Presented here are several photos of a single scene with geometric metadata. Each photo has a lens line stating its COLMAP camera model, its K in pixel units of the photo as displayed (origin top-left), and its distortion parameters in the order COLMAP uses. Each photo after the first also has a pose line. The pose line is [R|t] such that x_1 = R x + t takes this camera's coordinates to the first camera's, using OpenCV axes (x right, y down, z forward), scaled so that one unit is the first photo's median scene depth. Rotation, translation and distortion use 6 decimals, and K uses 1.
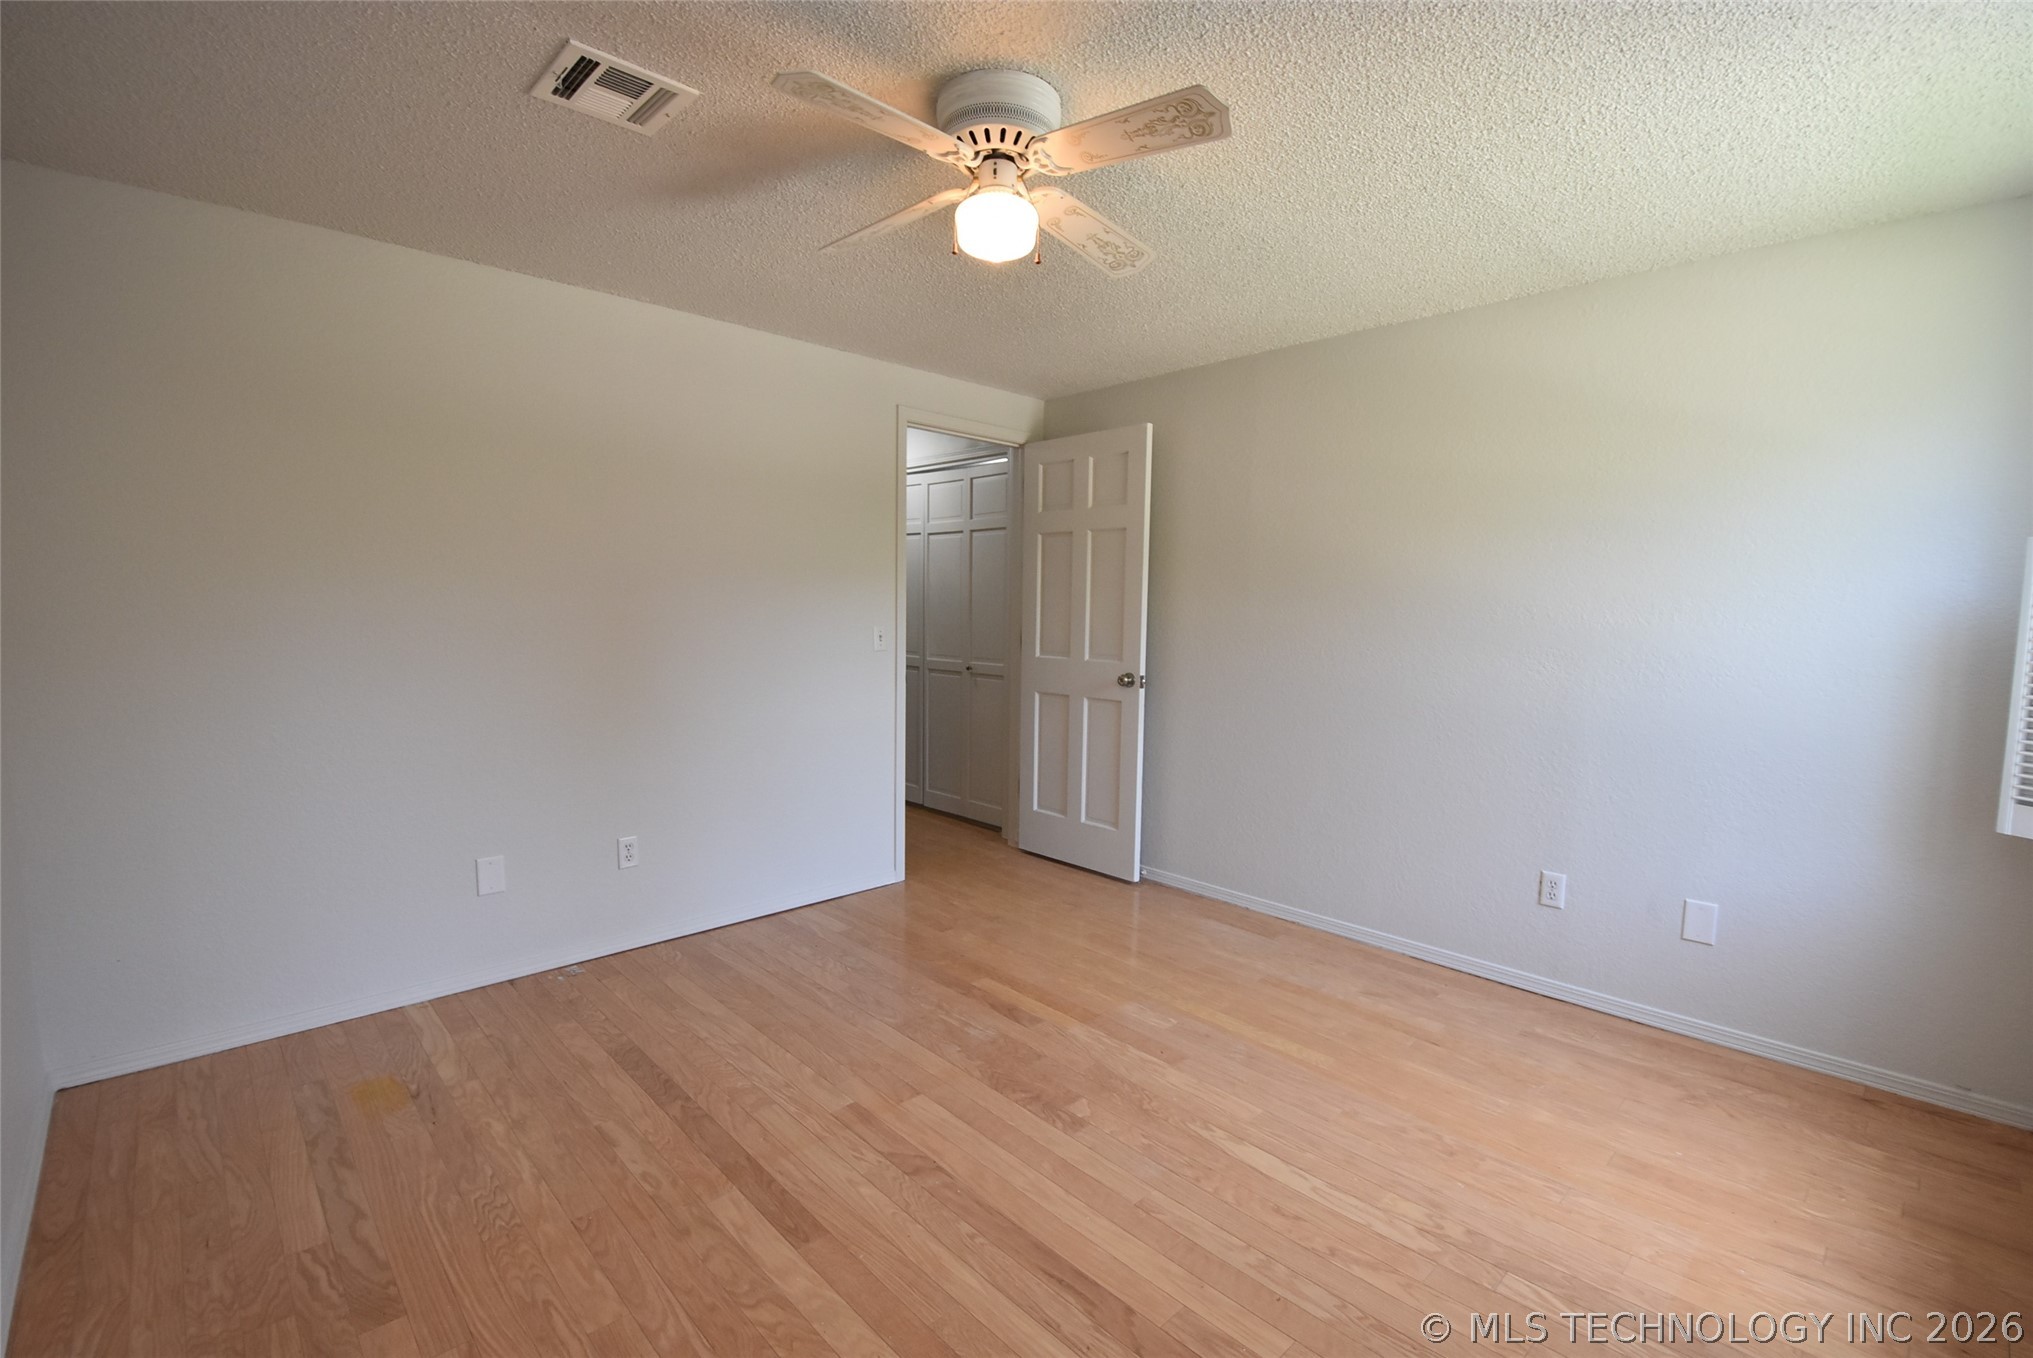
lens RADIAL K [[897.4, 0, 1008.6], [0, 897.4, 701.0], [0, 0, 1]] dist [0.011478, -0.021695]
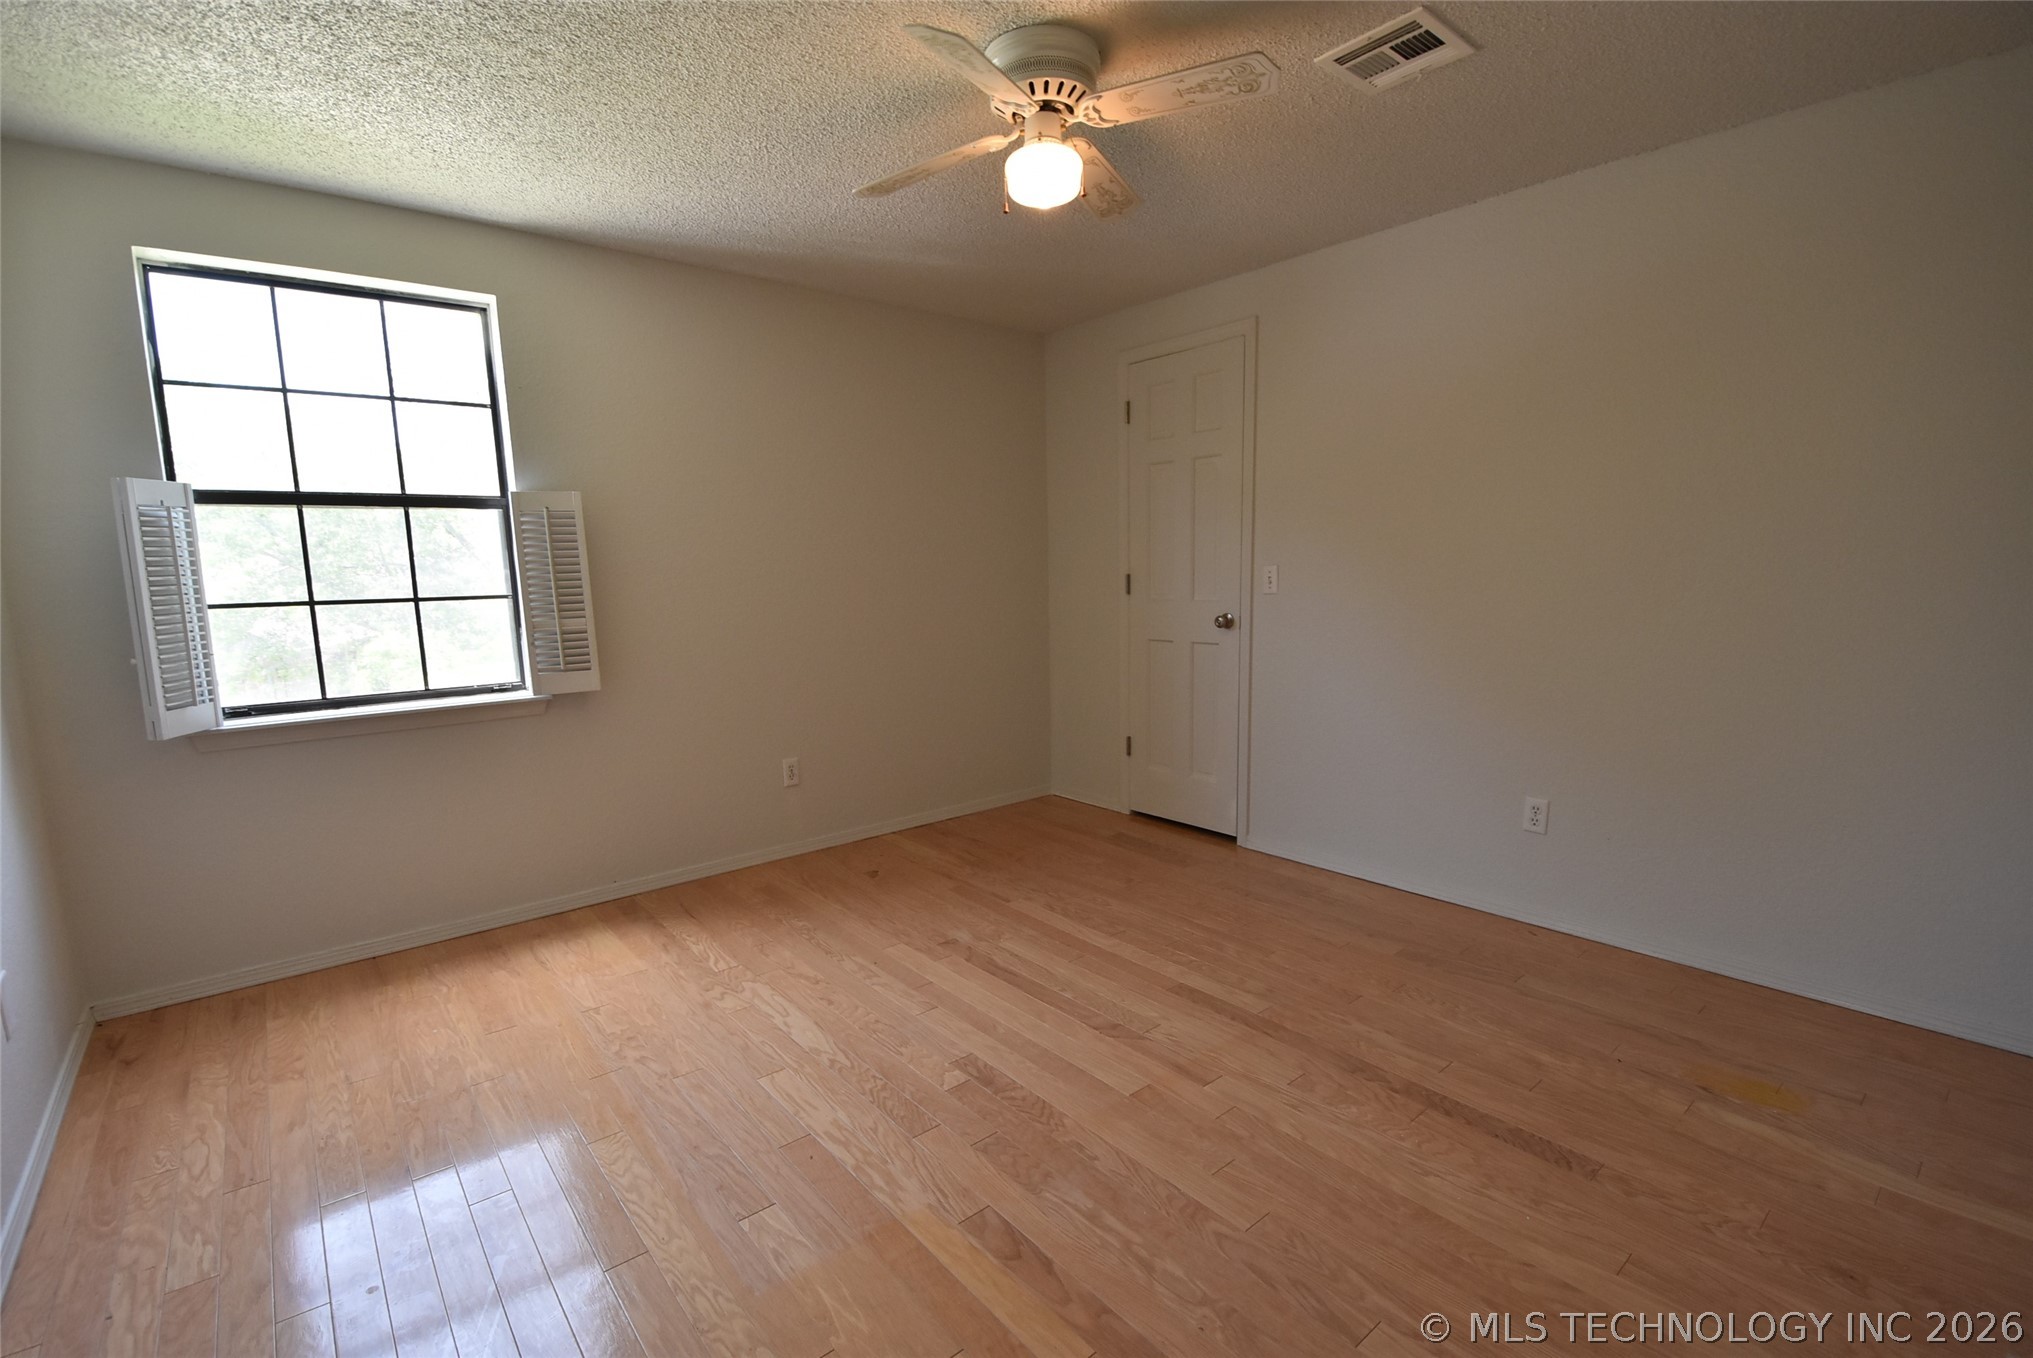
lens RADIAL K [[897.4, 0, 1008.6], [0, 897.4, 701.0], [0, 0, 1]] dist [0.011478, -0.021695]
pose [[-0.998049, -0.004360, 0.062284, -0.034383], [0.011600, 0.967246, 0.253576, -0.165536], [-0.061350, 0.253804, -0.965308, 1.879447]]
